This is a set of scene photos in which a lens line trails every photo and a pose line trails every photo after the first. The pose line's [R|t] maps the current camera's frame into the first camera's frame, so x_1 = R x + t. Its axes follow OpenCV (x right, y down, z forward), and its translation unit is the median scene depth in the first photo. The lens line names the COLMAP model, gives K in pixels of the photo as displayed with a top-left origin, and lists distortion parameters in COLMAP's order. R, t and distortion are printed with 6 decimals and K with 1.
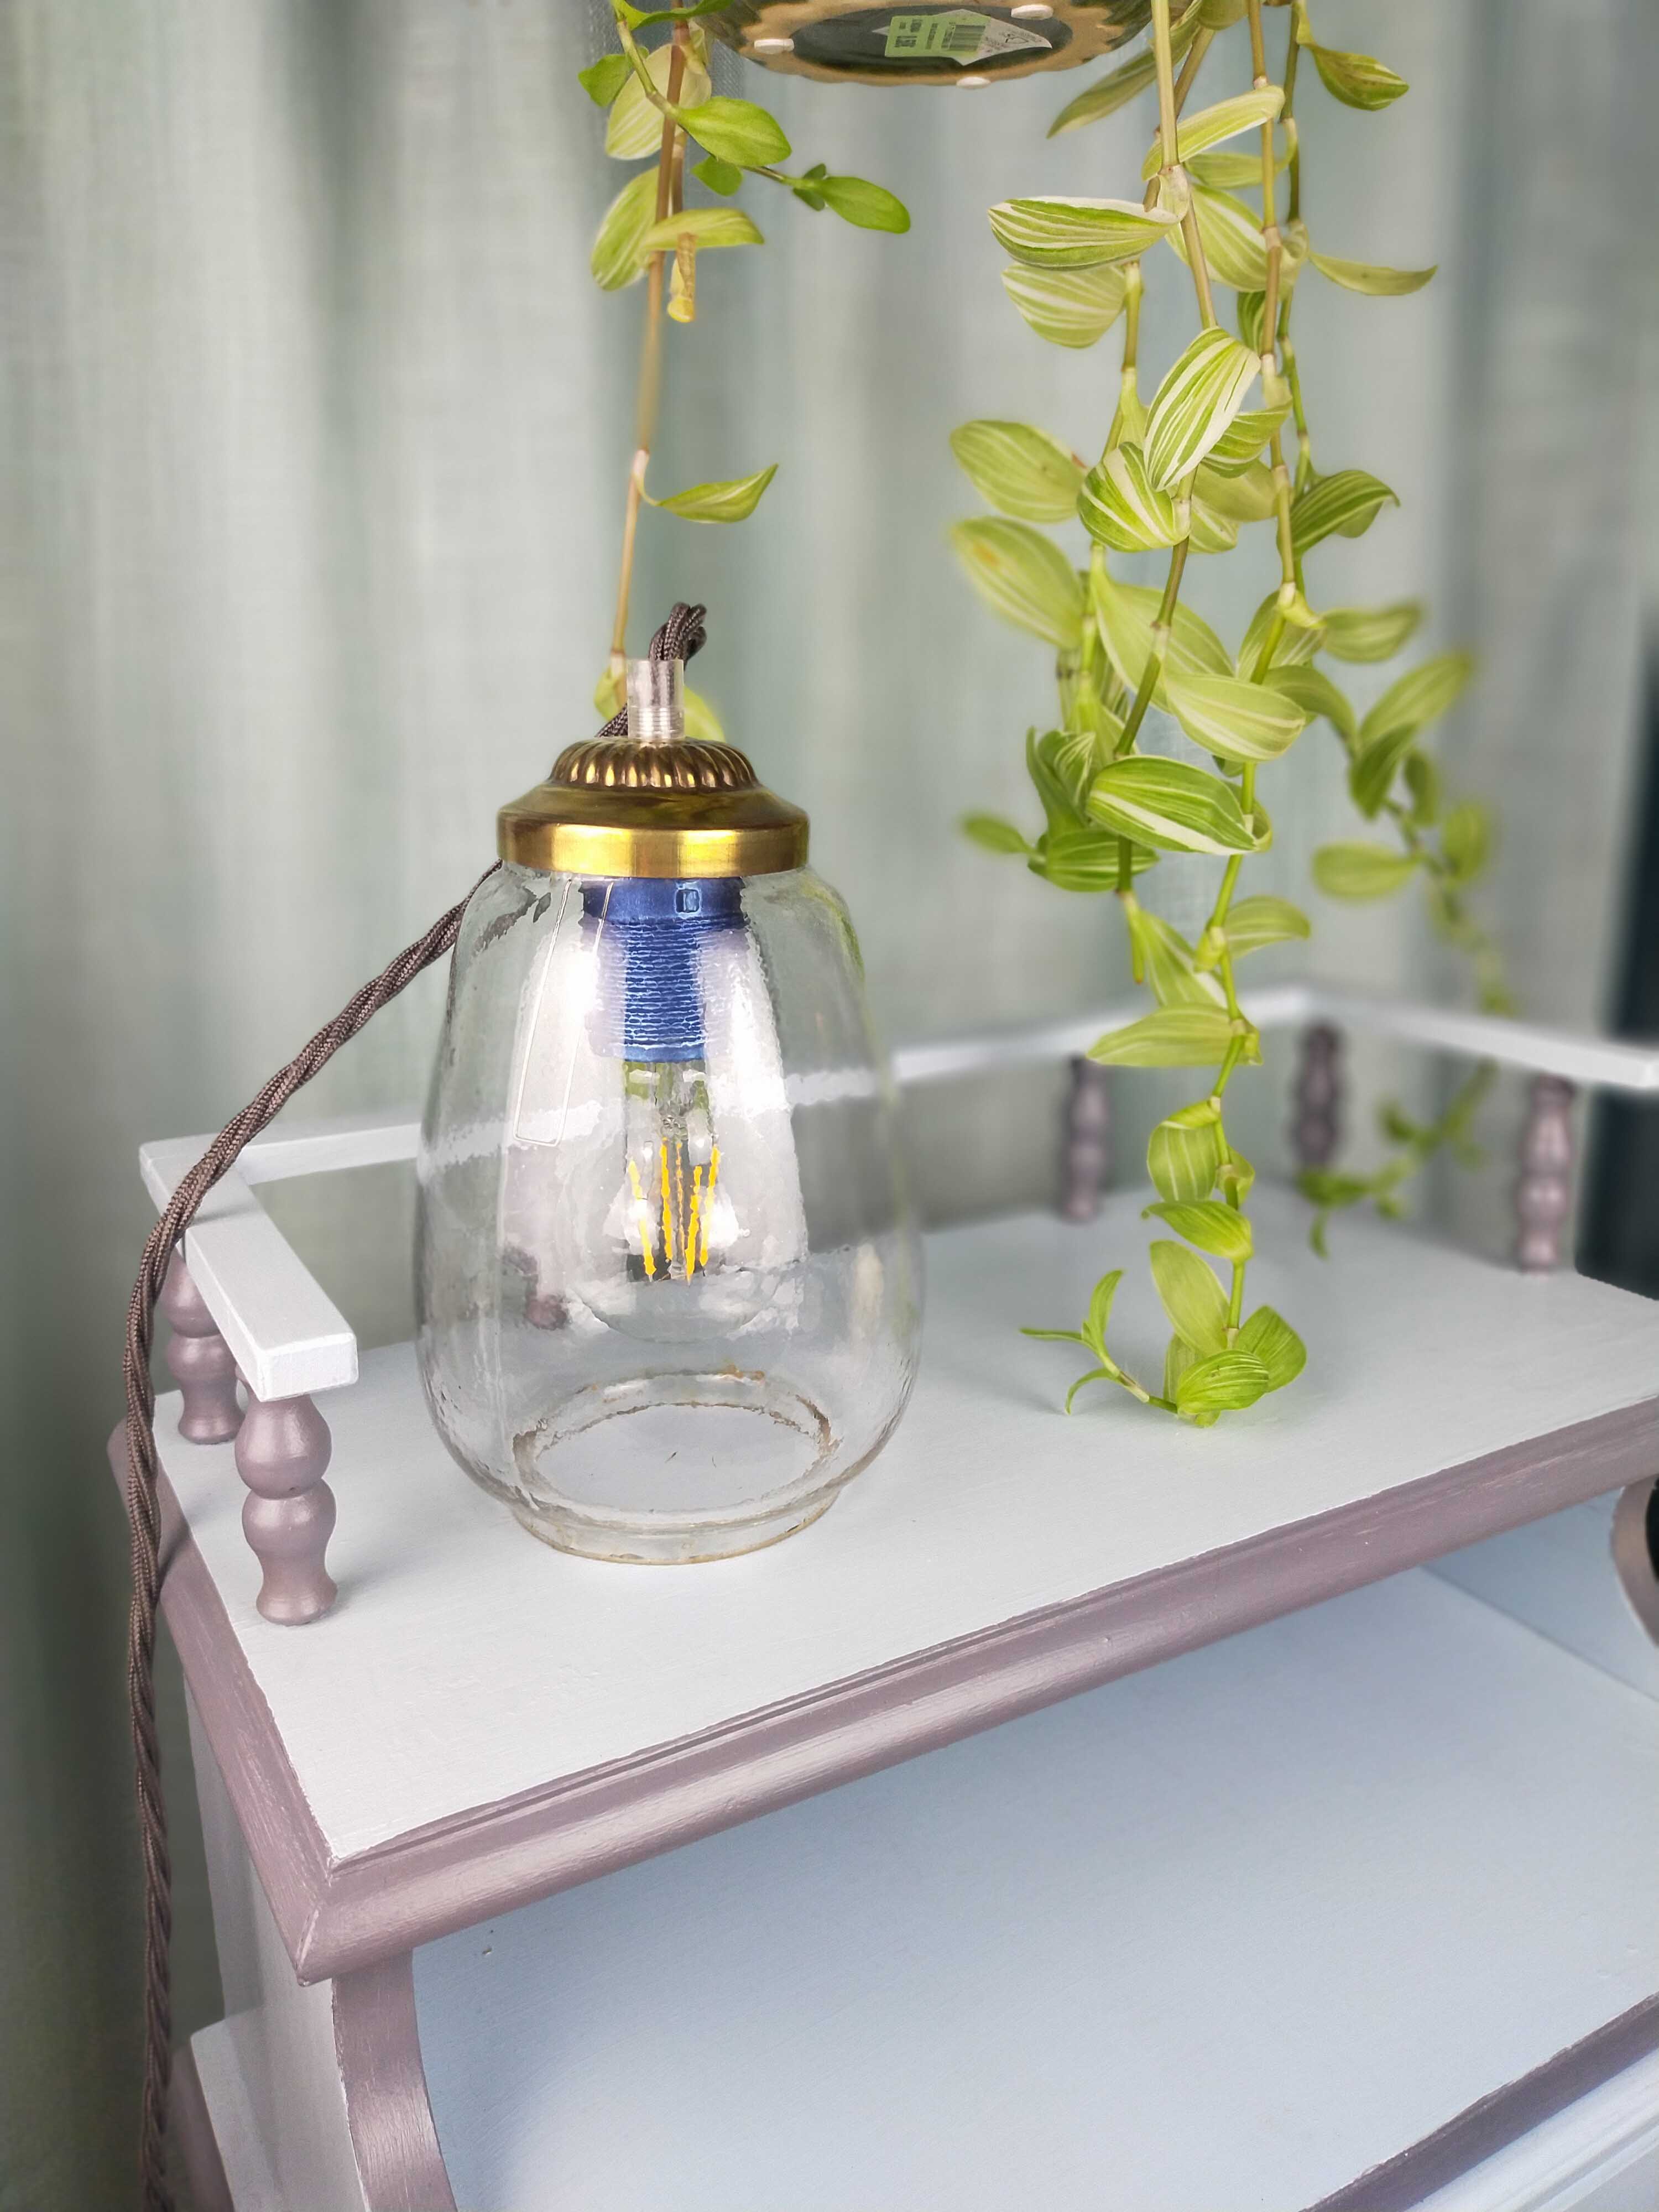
lens RADIAL K [[1593.8, 0, 823.4], [0, 1593.8, 1070.3], [0, 0, 1]] dist [0.025266, -0.043181]
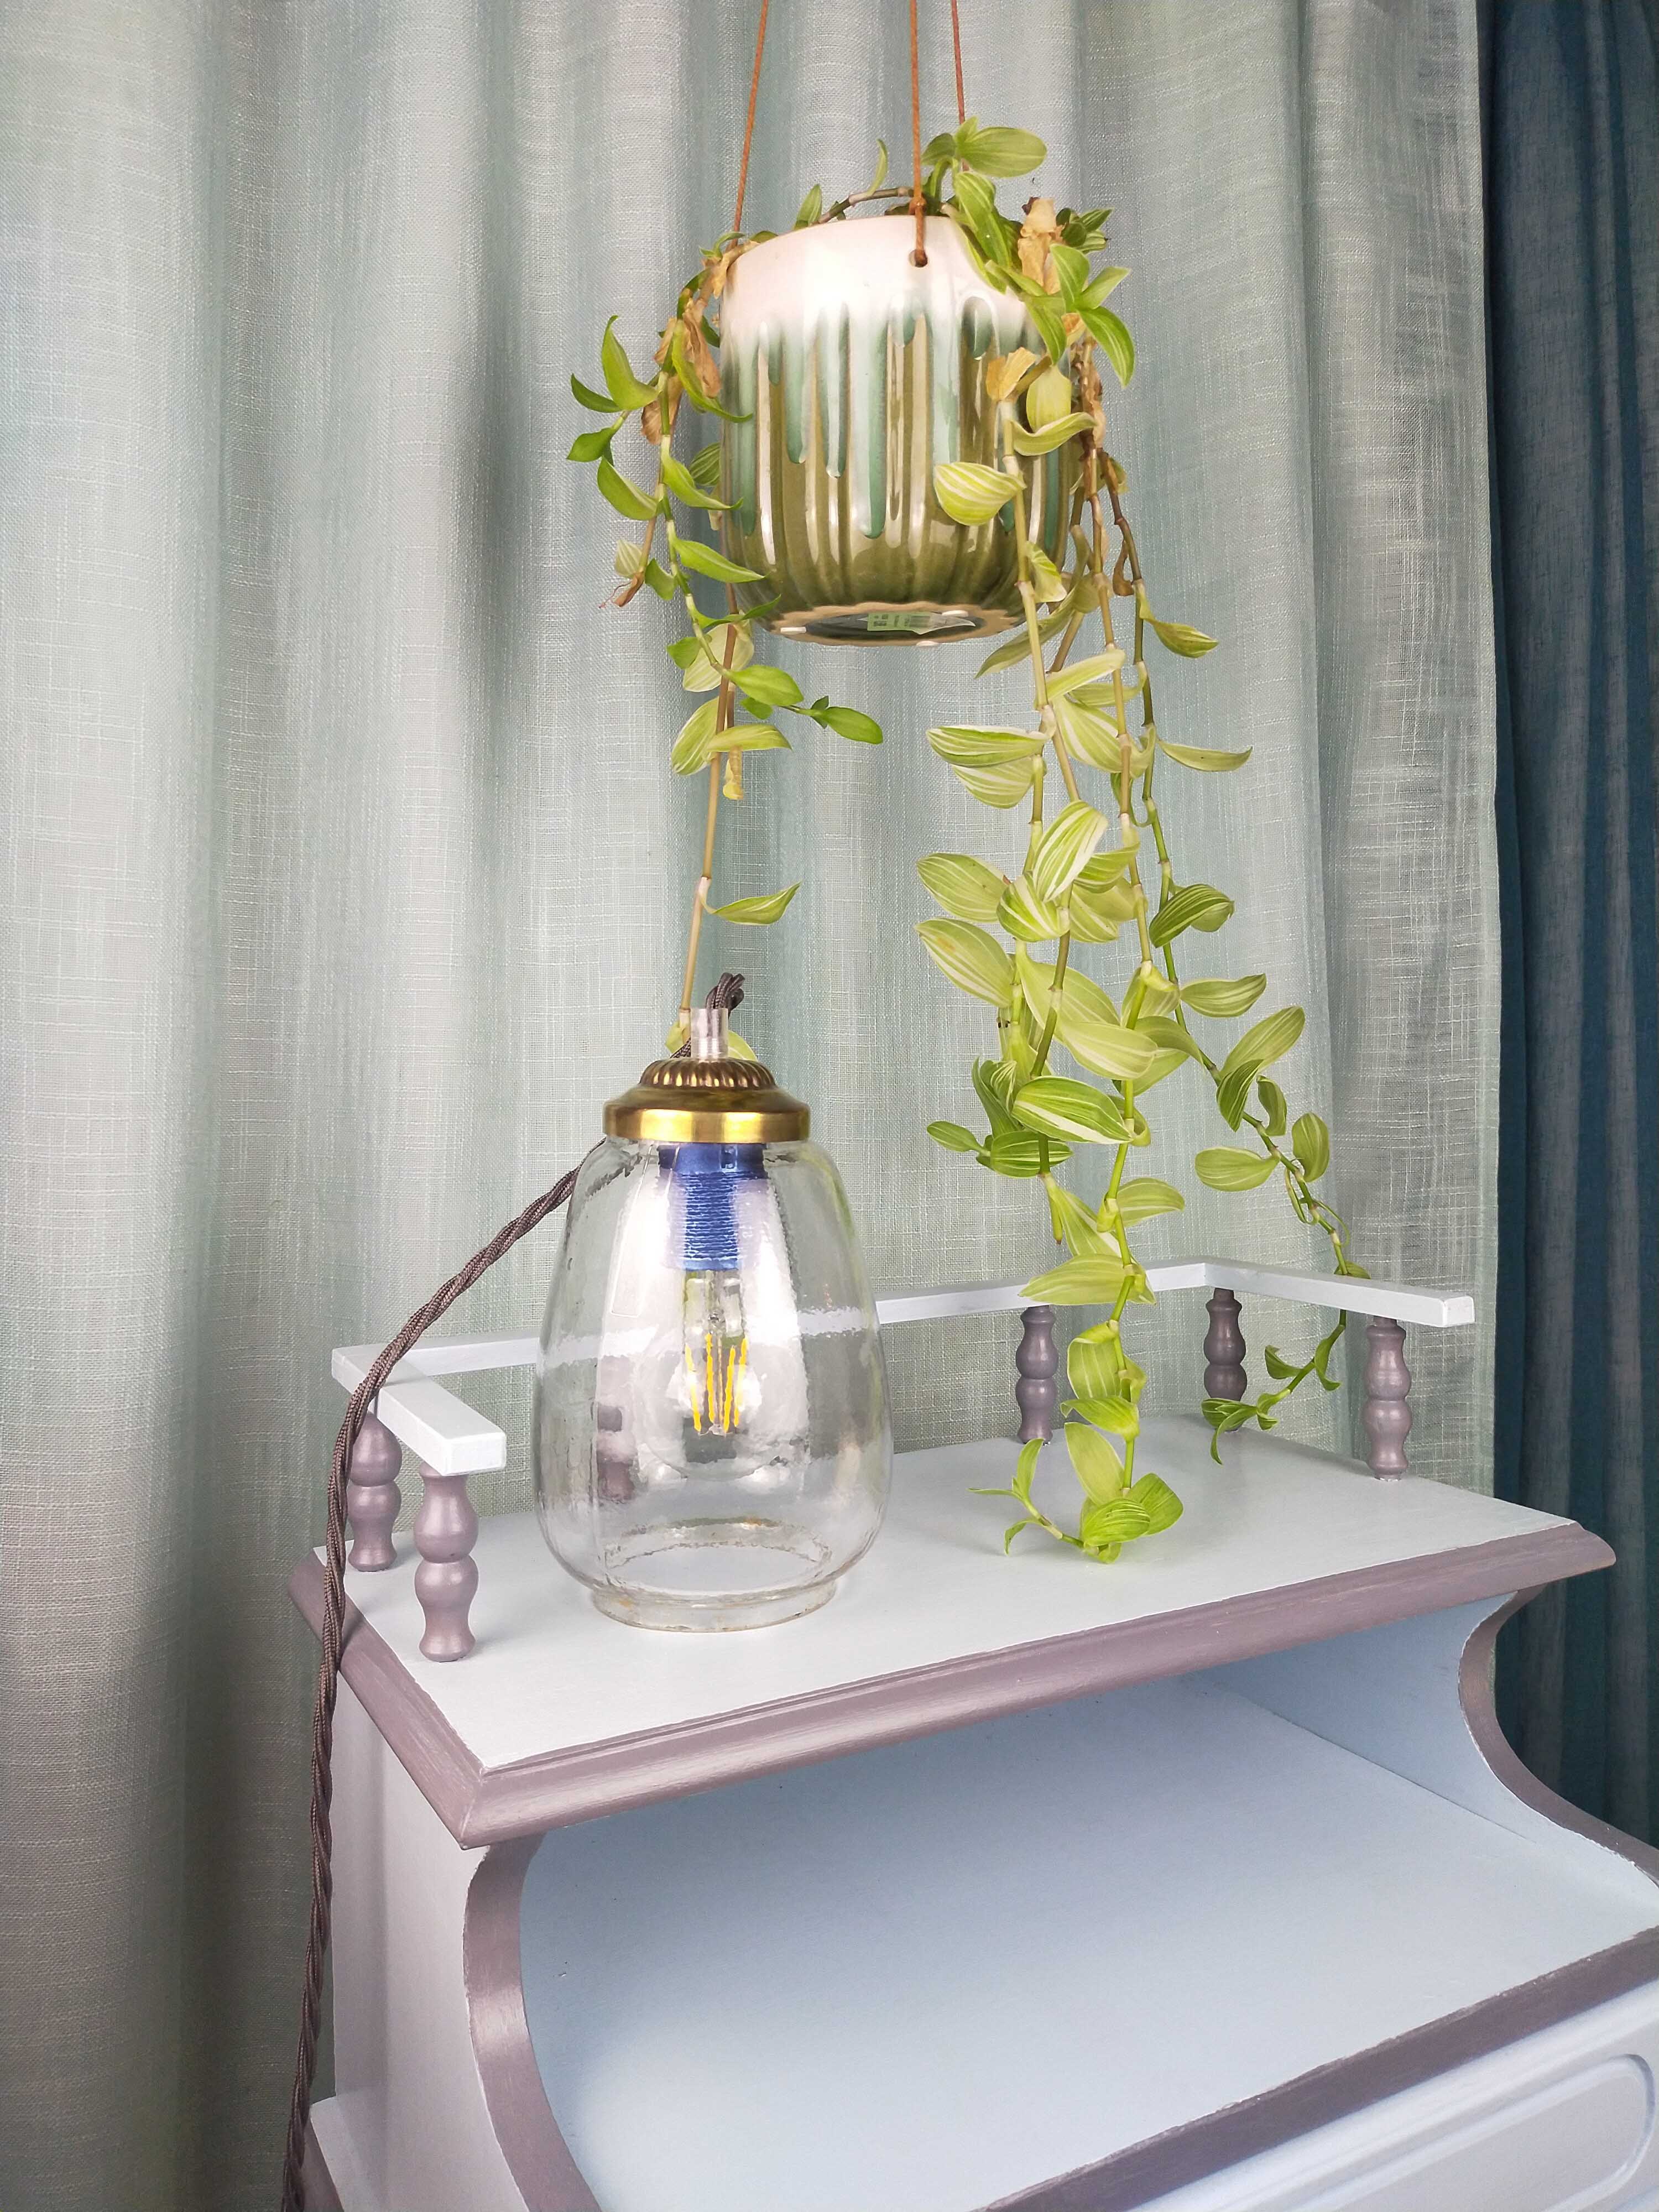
lens RADIAL K [[1610.1, 0, 845.0], [0, 1610.1, 1107.8], [0, 0, 1]] dist [0.045015, -0.066688]
pose [[0.999887, -0.003581, -0.014634, 0.039088], [0.000412, 0.977479, -0.211032, 0.135128], [0.015060, 0.211002, 0.977370, -0.408217]]
